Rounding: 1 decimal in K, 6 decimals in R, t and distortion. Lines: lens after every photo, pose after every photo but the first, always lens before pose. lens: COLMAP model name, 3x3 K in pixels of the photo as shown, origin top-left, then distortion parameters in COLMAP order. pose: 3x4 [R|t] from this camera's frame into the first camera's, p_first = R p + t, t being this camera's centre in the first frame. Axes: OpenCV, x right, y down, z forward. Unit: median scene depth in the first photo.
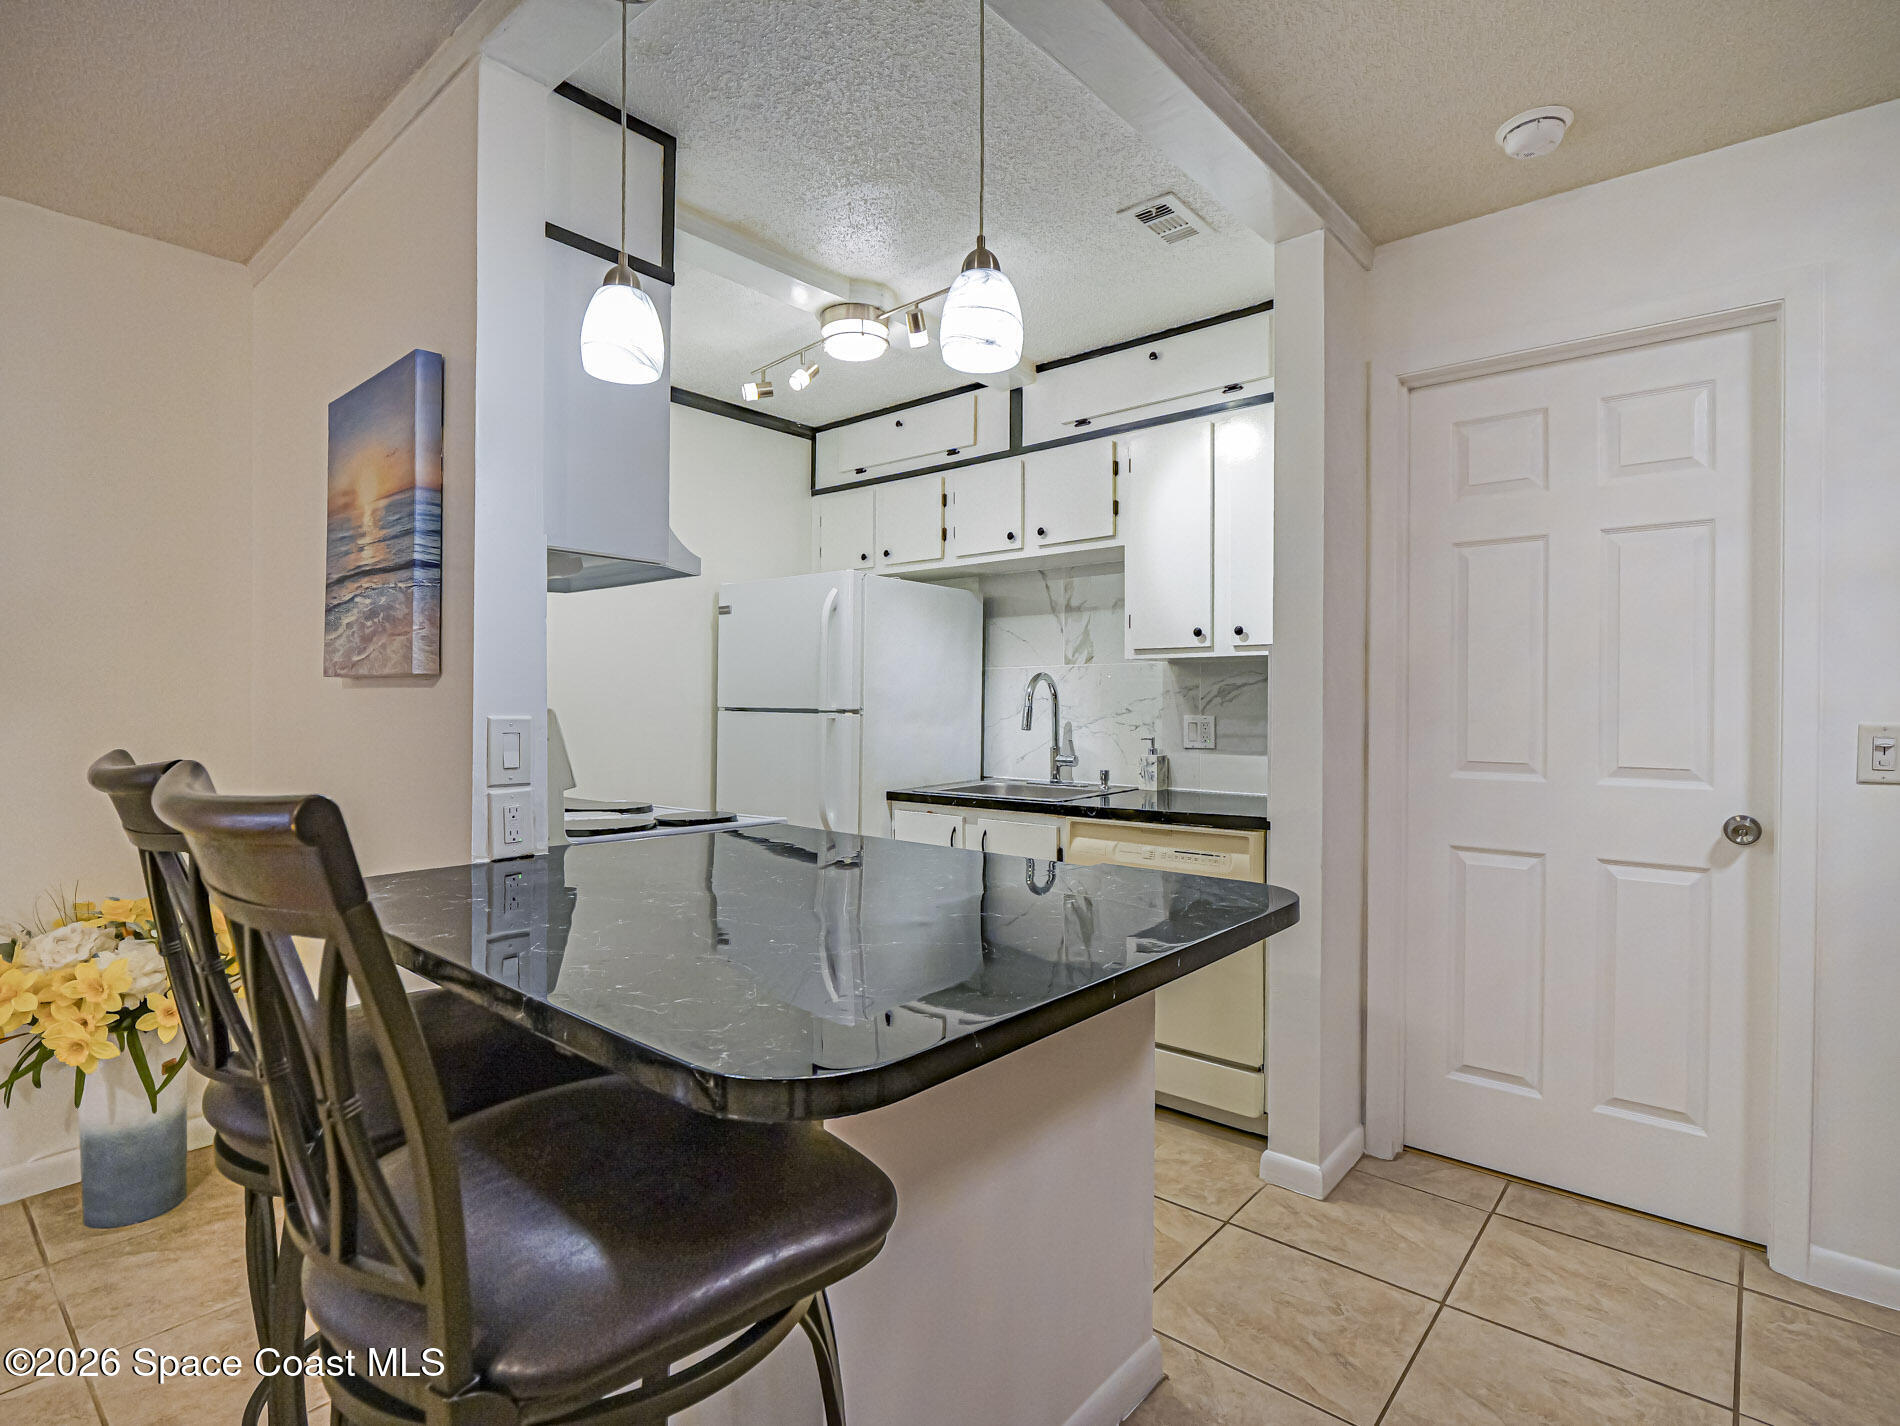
lens RADIAL K [[976.4, 0, 950.0], [0, 976.4, 713.0], [0, 0, 1]] dist [-0.003986, -0.000551]
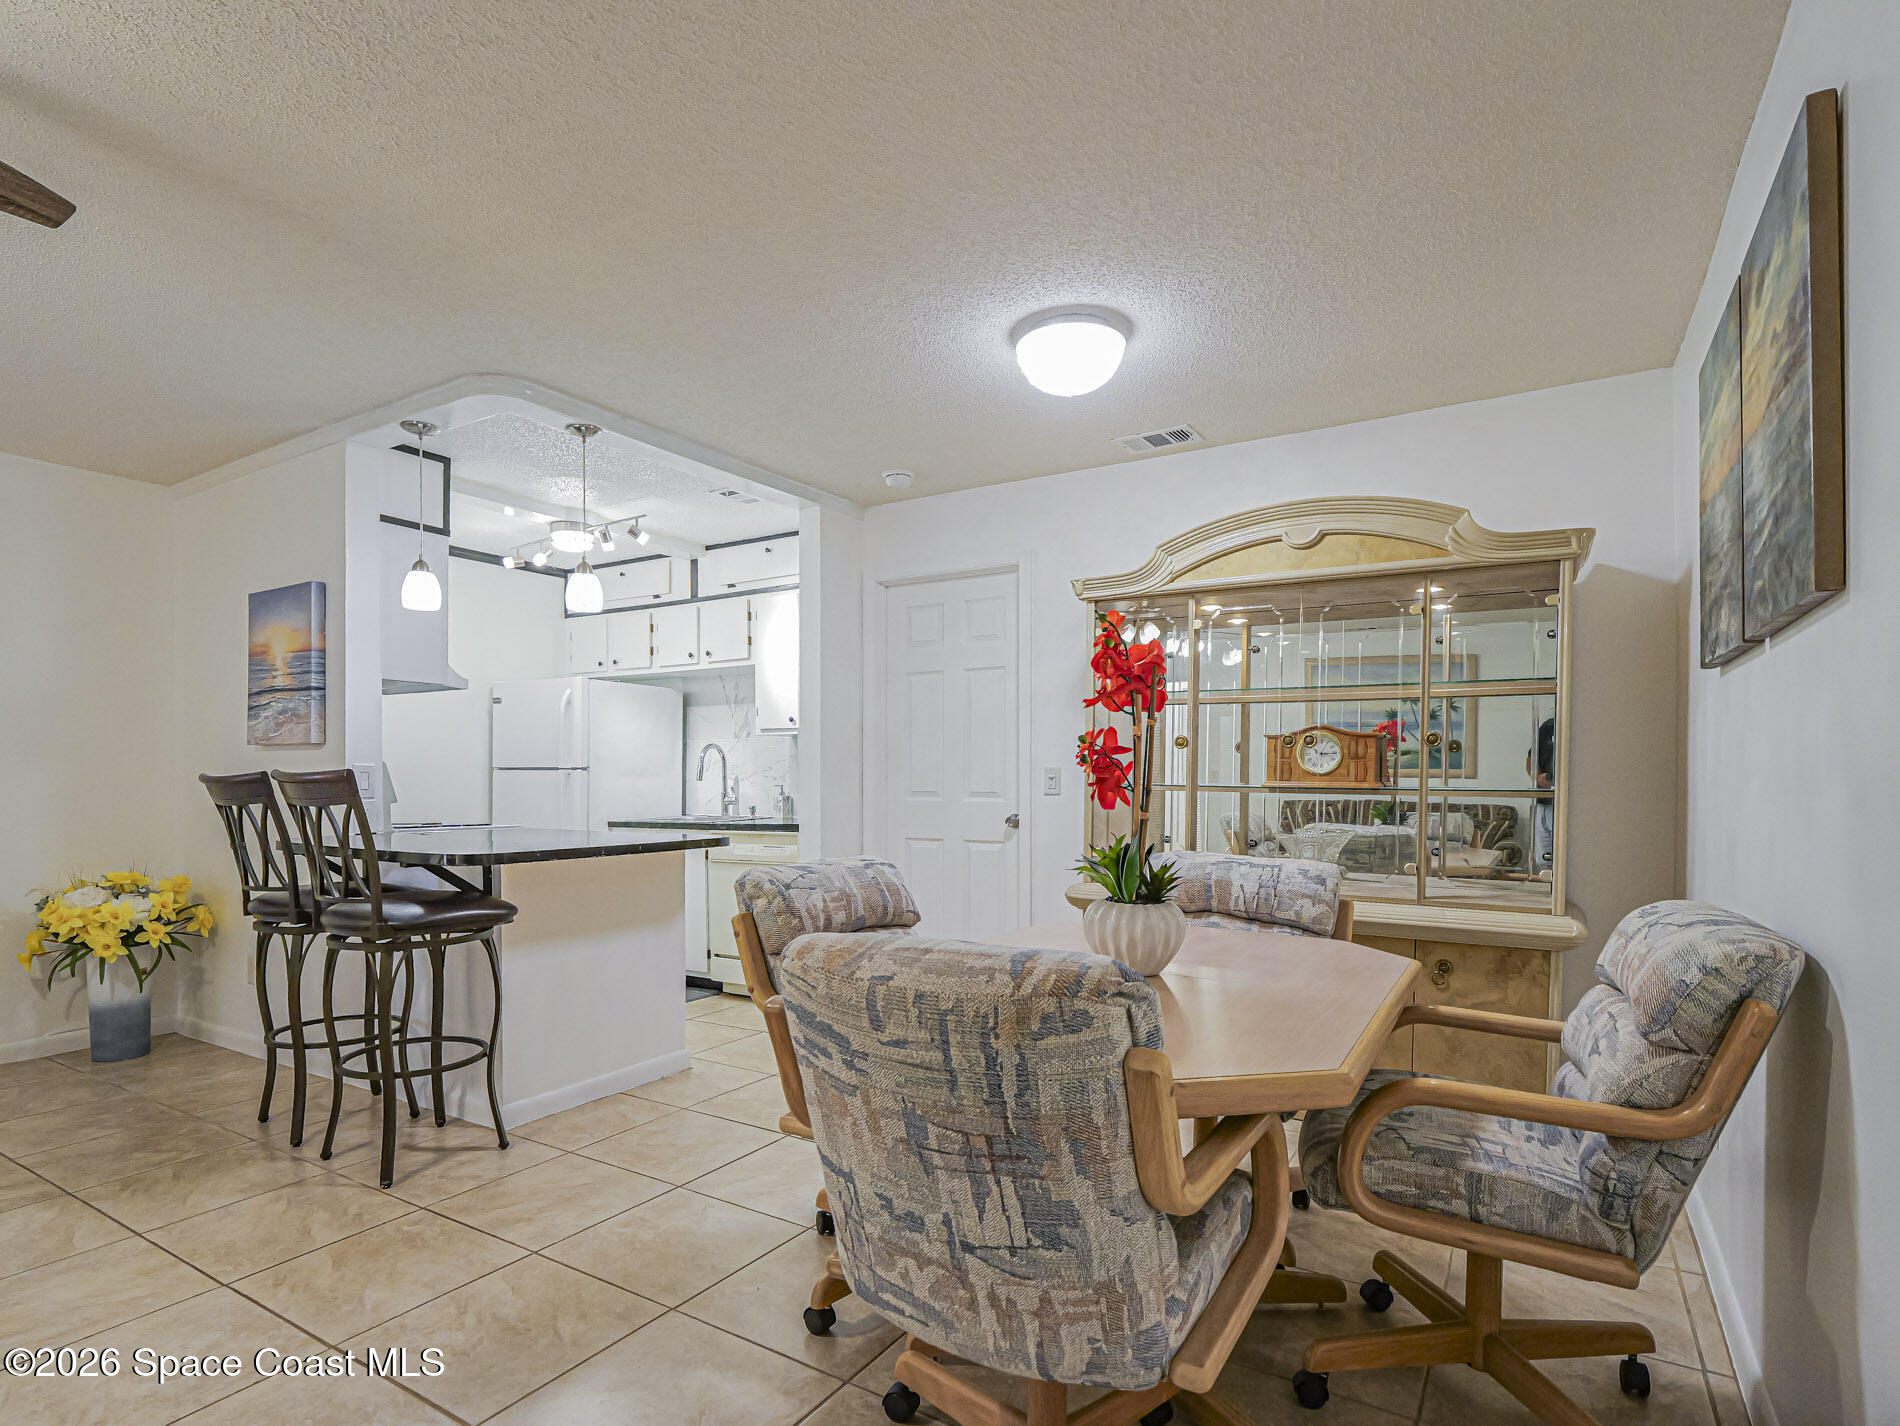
lens RADIAL K [[999.2, 0, 946.5], [0, 999.2, 792.1], [0, 0, 1]] dist [-0.005449, -0.001337]
pose [[0.987137, -0.006580, 0.159744, 0.257934], [0.005766, 0.999968, 0.005561, 0.035804], [-0.159775, -0.004568, 0.987143, -0.773949]]
